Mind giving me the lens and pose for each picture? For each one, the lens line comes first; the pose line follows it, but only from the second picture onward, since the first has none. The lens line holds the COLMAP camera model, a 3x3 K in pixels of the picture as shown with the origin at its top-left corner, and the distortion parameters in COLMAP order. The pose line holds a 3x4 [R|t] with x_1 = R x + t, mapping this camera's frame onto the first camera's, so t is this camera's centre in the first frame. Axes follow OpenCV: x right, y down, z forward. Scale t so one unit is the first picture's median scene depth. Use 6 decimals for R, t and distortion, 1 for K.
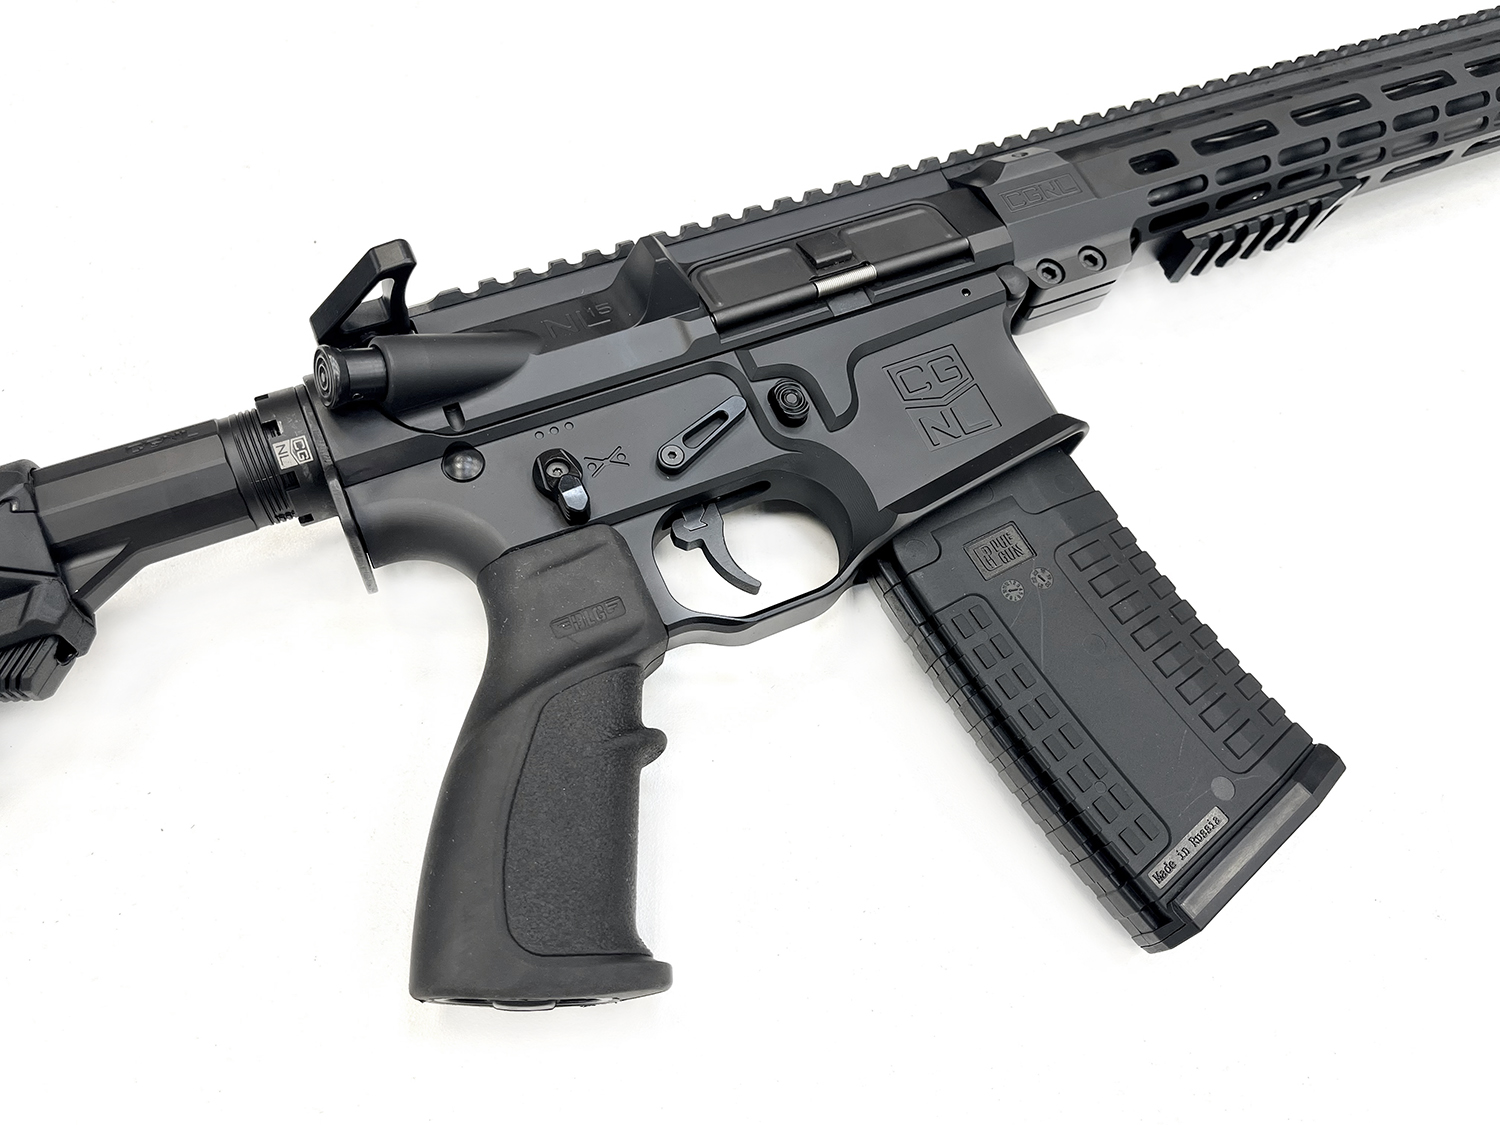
lens RADIAL K [[1196.0, 0, 750.0], [0, 1196.0, 562.5], [0, 0, 1]] dist [0.003405, 0.001049]
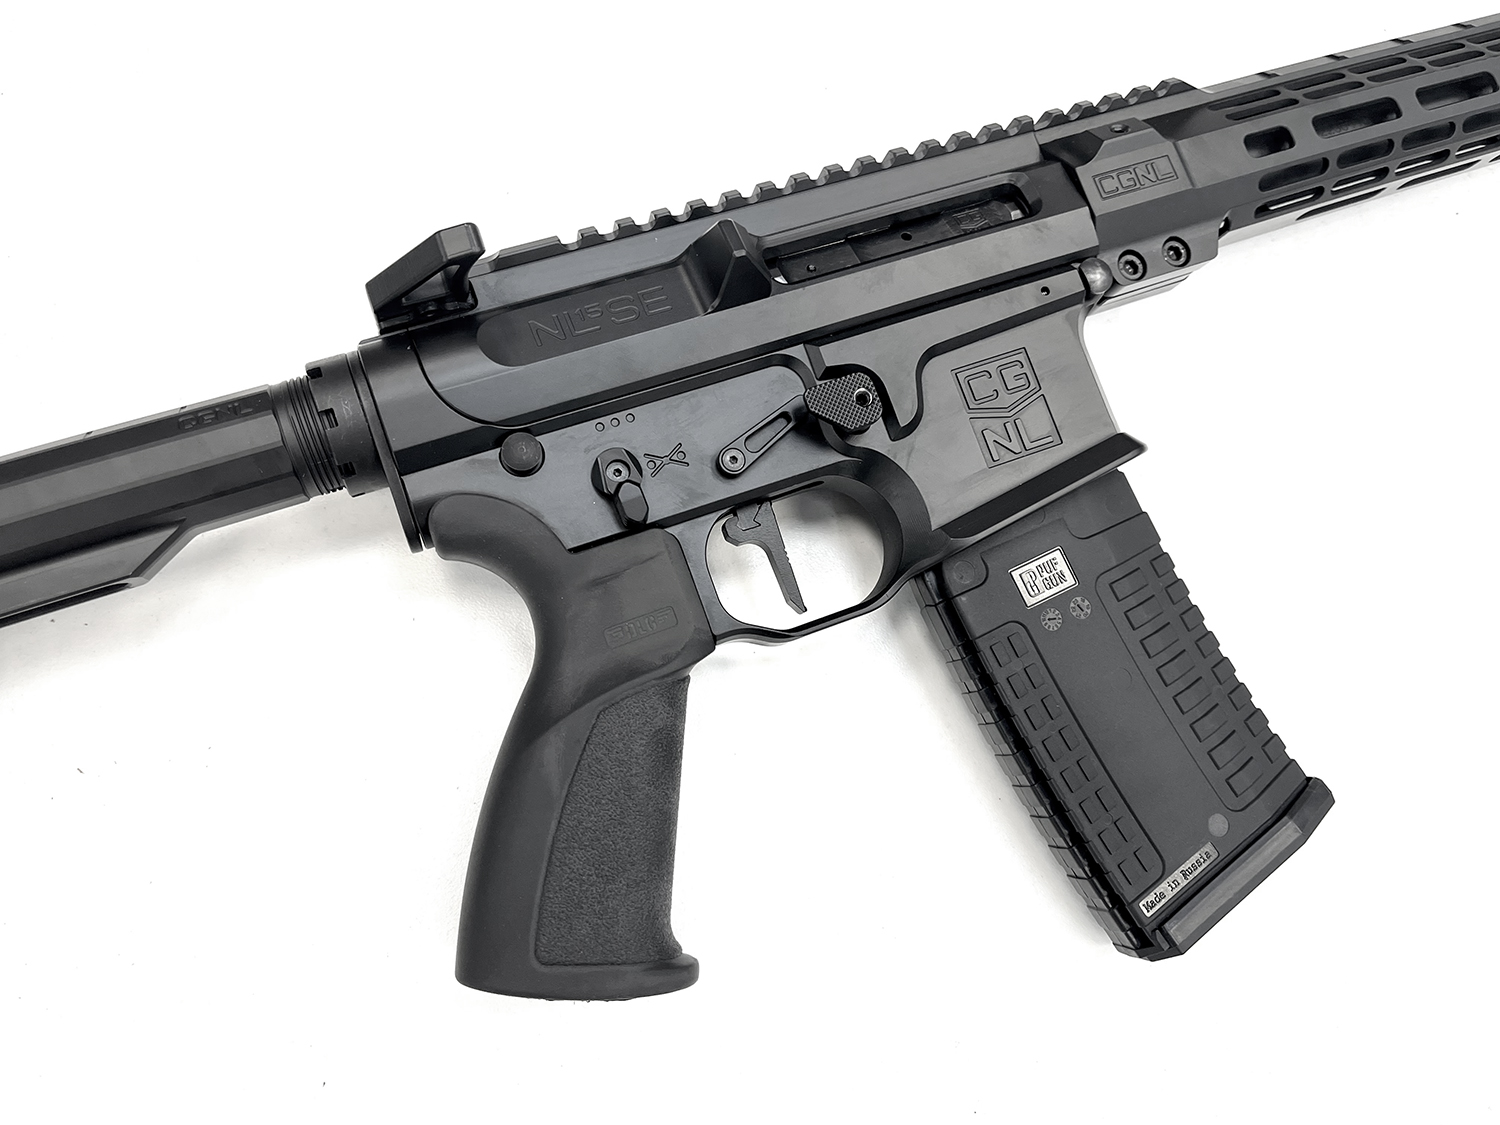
lens RADIAL K [[1196.0, 0, 750.0], [0, 1196.0, 562.5], [0, 0, 1]] dist [0.003405, 0.001049]
pose [[0.995237, 0.085384, 0.047043, -0.091137], [-0.094199, 0.966549, 0.238557, -0.245714], [-0.025100, -0.241852, 0.969988, 0.022166]]
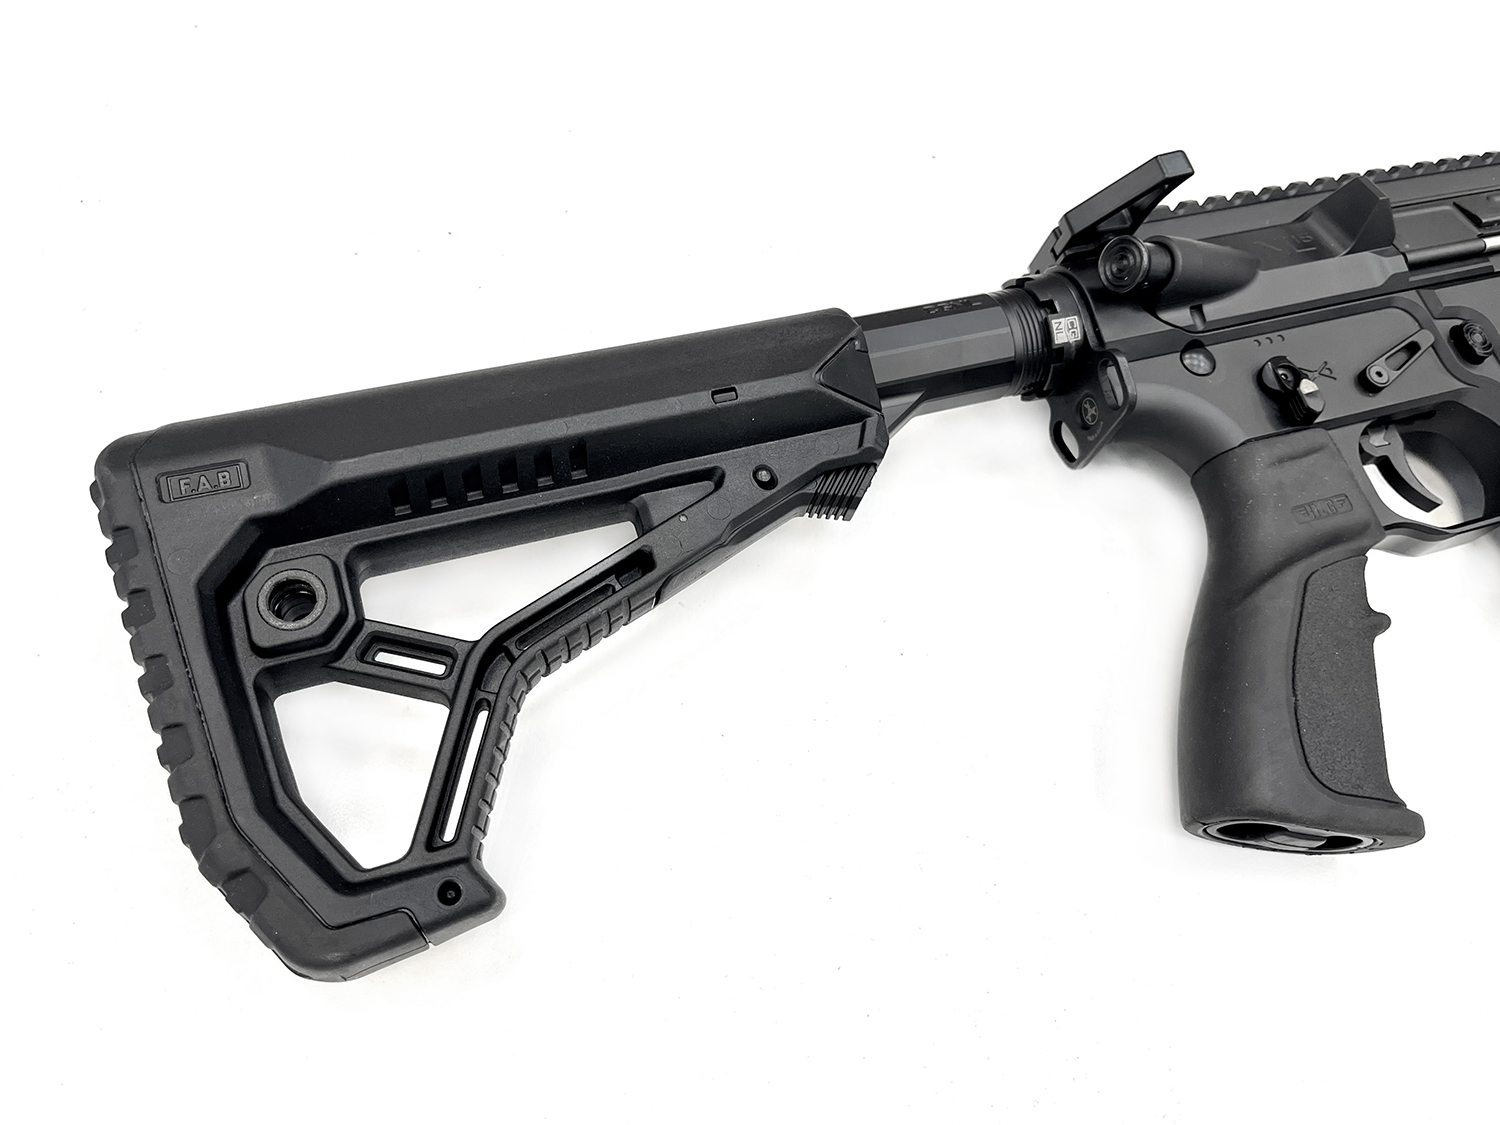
lens RADIAL K [[1196.0, 0, 750.0], [0, 1196.0, 562.5], [0, 0, 1]] dist [0.003405, 0.001049]
pose [[0.993044, 0.115944, -0.020511, -0.594808], [-0.116060, 0.993232, -0.004539, 0.152260], [0.019846, 0.006888, 0.999779, -0.102100]]
